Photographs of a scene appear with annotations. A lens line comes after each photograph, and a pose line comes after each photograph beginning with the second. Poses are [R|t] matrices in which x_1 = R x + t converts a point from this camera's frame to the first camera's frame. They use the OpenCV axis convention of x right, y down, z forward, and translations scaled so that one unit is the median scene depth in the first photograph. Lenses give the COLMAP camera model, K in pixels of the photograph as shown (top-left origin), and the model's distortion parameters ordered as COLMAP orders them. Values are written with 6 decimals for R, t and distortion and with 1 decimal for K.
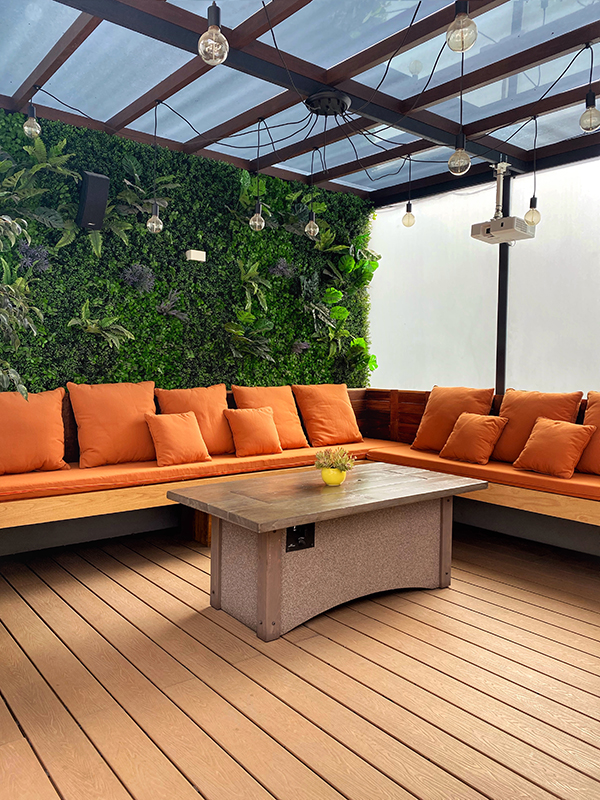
lens RADIAL K [[637.3, 0, 303.7], [0, 637.3, 400.8], [0, 0, 1]] dist [-0.005651, -0.007201]
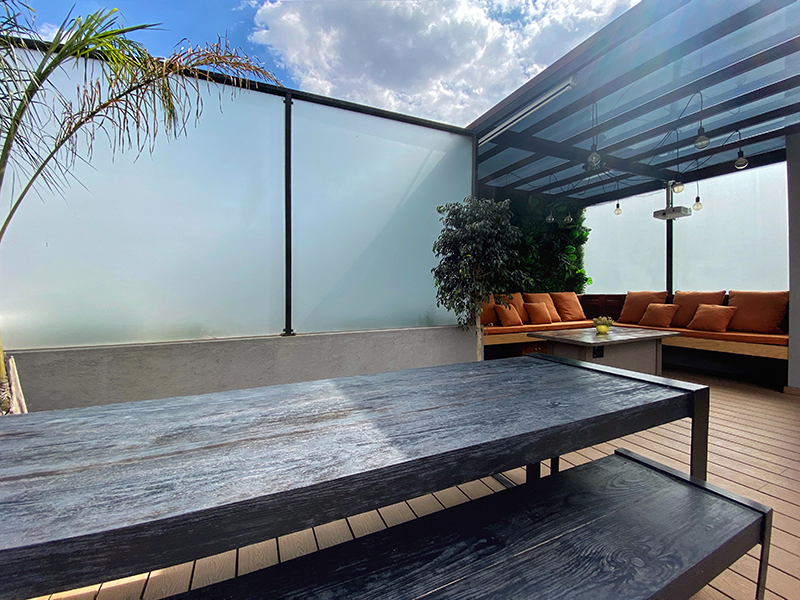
lens RADIAL K [[347.3, 0, 394.1], [0, 347.3, 296.0], [0, 0, 1]] dist [0.003380, 0.000050]
pose [[0.969069, -0.019907, -0.245987, -0.261644], [0.009248, 0.998970, -0.044414, 0.036941], [0.246618, 0.040765, 0.968255, -0.269528]]
